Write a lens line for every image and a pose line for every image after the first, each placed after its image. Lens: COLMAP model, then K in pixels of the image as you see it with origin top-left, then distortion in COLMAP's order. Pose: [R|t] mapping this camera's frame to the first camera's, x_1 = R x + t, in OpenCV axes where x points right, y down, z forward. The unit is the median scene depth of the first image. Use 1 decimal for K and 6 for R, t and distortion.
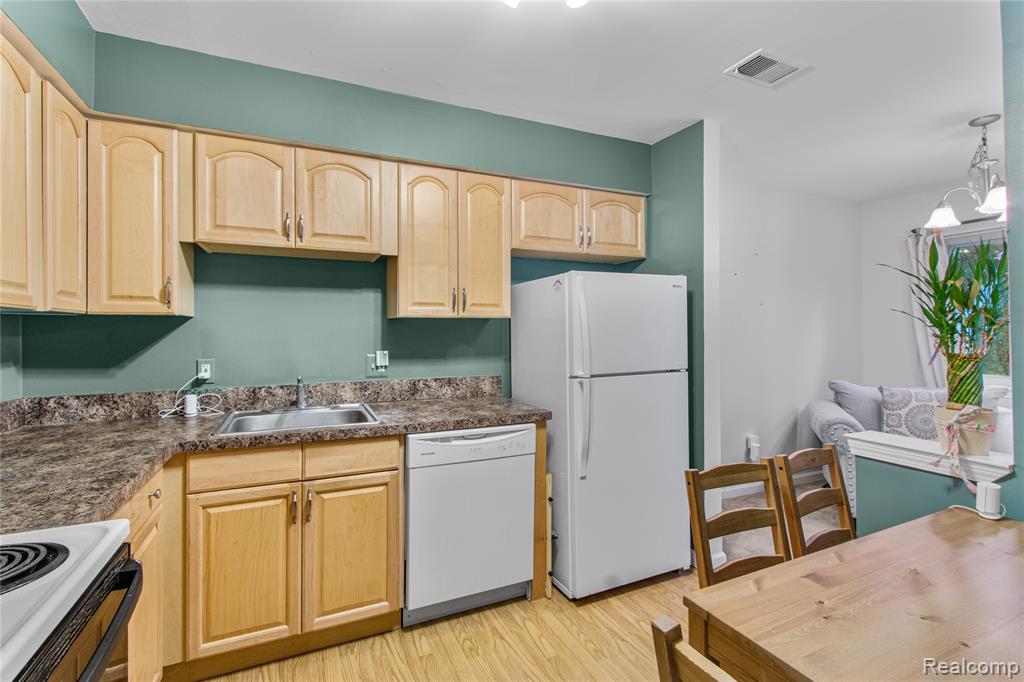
lens RADIAL K [[468.7, 0, 513.7], [0, 468.7, 332.8], [0, 0, 1]] dist [0.001803, -0.000241]
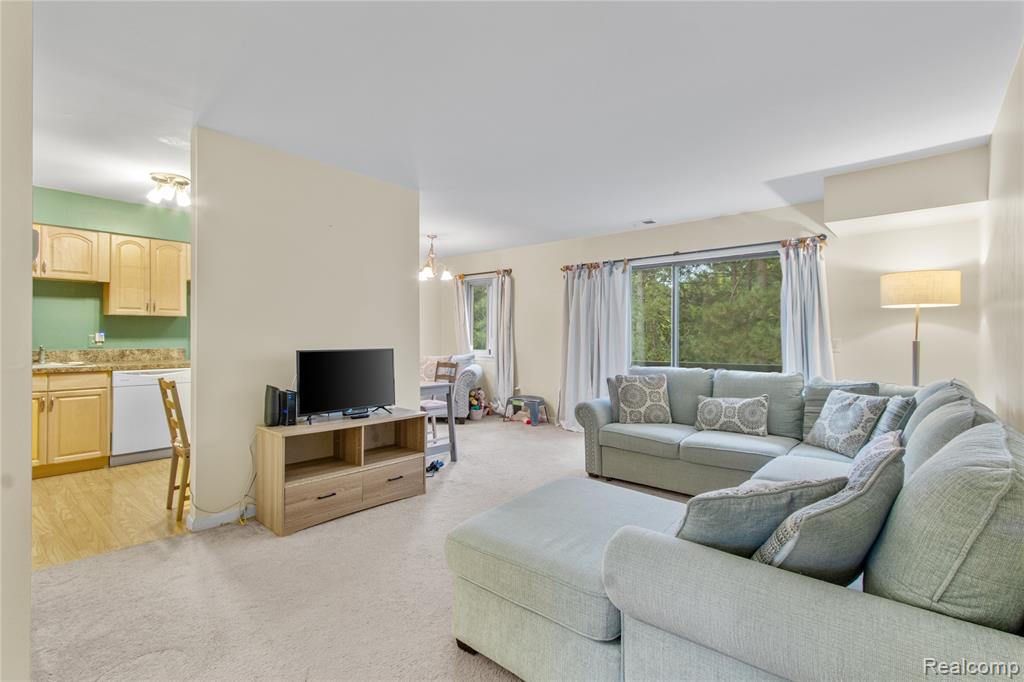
lens RADIAL K [[468.7, 0, 513.7], [0, 468.7, 332.8], [0, 0, 1]] dist [0.001803, -0.000241]
pose [[0.910889, 0.008667, 0.412560, 0.502396], [-0.009510, 0.999955, -0.000009, 0.027307], [-0.412542, -0.003915, 0.910930, -1.536355]]
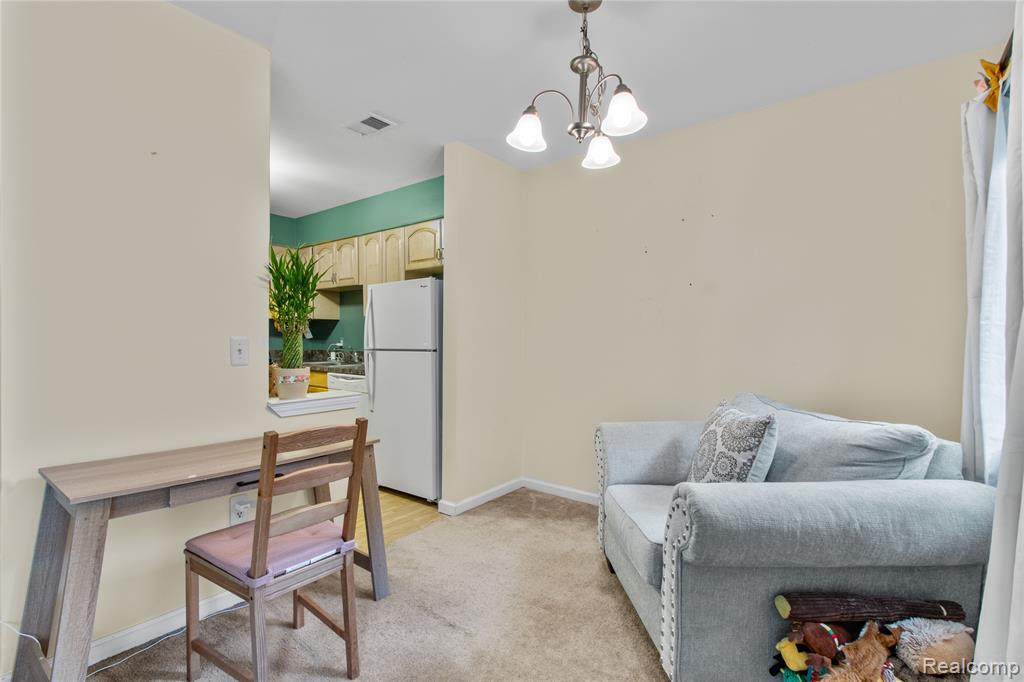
lens RADIAL K [[478.0, 0, 509.8], [0, 478.0, 355.7], [0, 0, 1]] dist [0.003351, 0.000481]
pose [[0.458297, 0.037863, -0.887992, 1.918963], [-0.007682, 0.999224, 0.038642, 0.049187], [0.888766, -0.010888, 0.458232, 0.686885]]
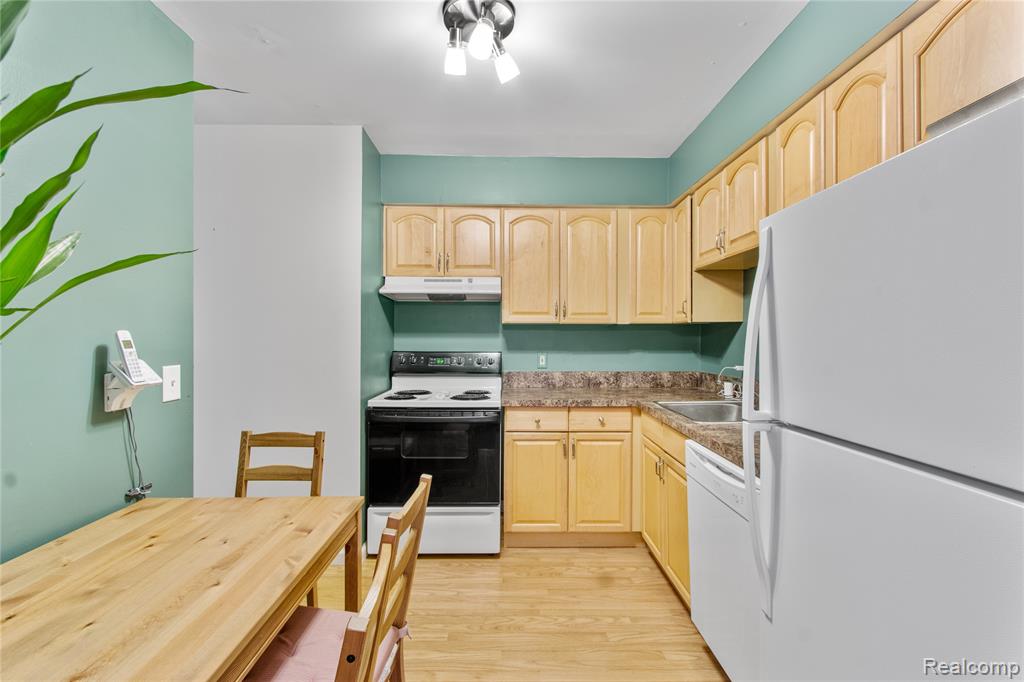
lens RADIAL K [[462.6, 0, 512.0], [0, 462.6, 337.4], [0, 0, 1]] dist [0.000251, -0.000914]
pose [[-0.414141, 0.007552, -0.910181, 0.749313], [0.005033, 0.999969, 0.006007, -0.001989], [0.910199, -0.002093, -0.414166, 0.988369]]
